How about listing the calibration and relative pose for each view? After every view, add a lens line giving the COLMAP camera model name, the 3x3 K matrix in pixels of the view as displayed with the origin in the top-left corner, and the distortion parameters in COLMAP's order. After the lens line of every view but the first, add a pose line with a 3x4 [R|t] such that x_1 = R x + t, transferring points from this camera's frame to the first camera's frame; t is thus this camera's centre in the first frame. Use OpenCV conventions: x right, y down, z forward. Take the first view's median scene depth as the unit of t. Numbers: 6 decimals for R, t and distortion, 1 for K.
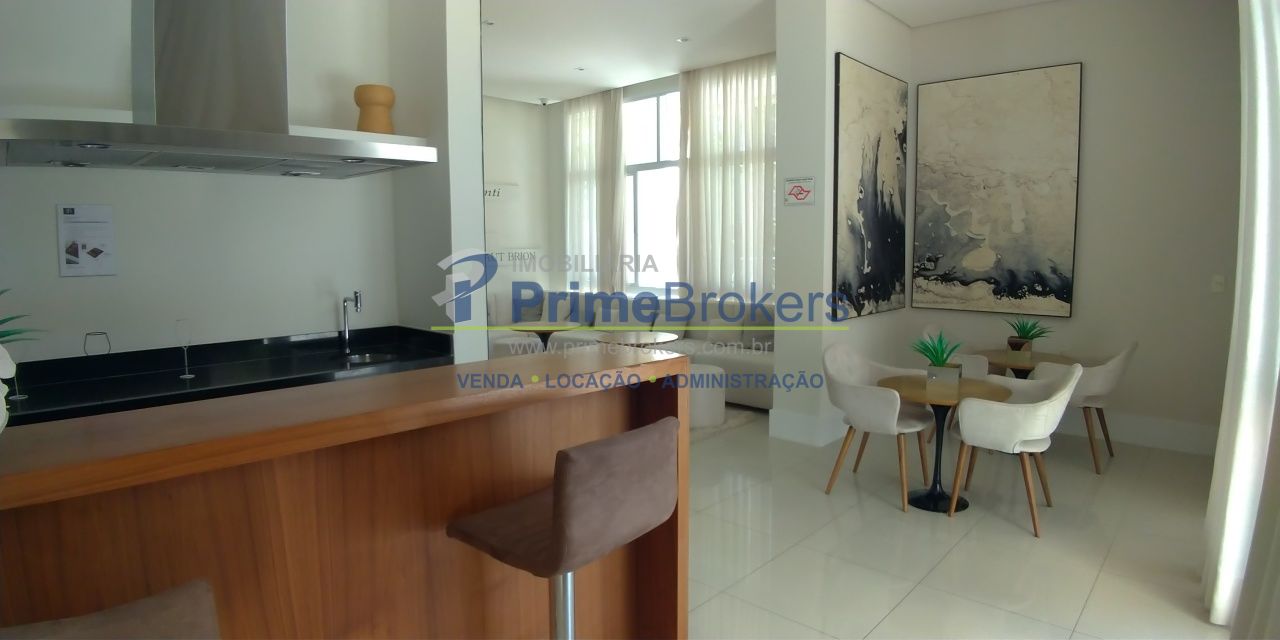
lens RADIAL K [[678.9, 0, 643.2], [0, 678.9, 317.9], [0, 0, 1]] dist [-0.081224, -0.006519]
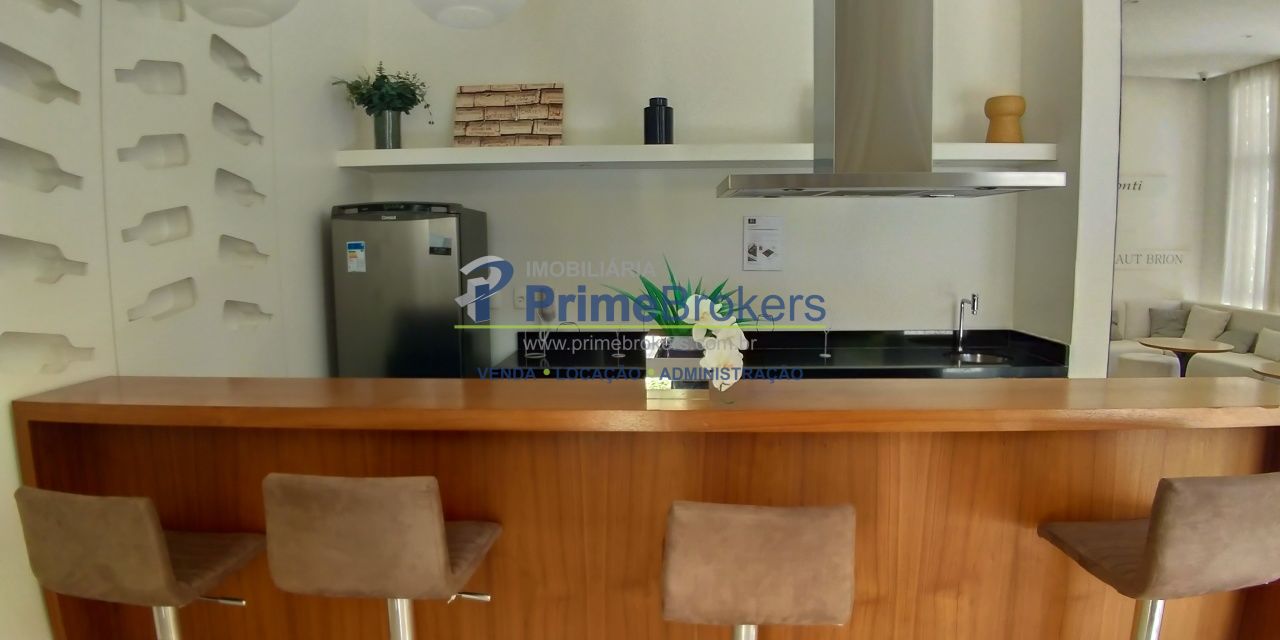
lens RADIAL K [[678.9, 0, 643.2], [0, 678.9, 317.9], [0, 0, 1]] dist [-0.081224, -0.006519]
pose [[0.651034, 0.084036, -0.754383, 0.032545], [-0.077172, 0.996031, 0.044356, -0.011736], [0.755116, 0.029341, 0.654935, -0.104786]]
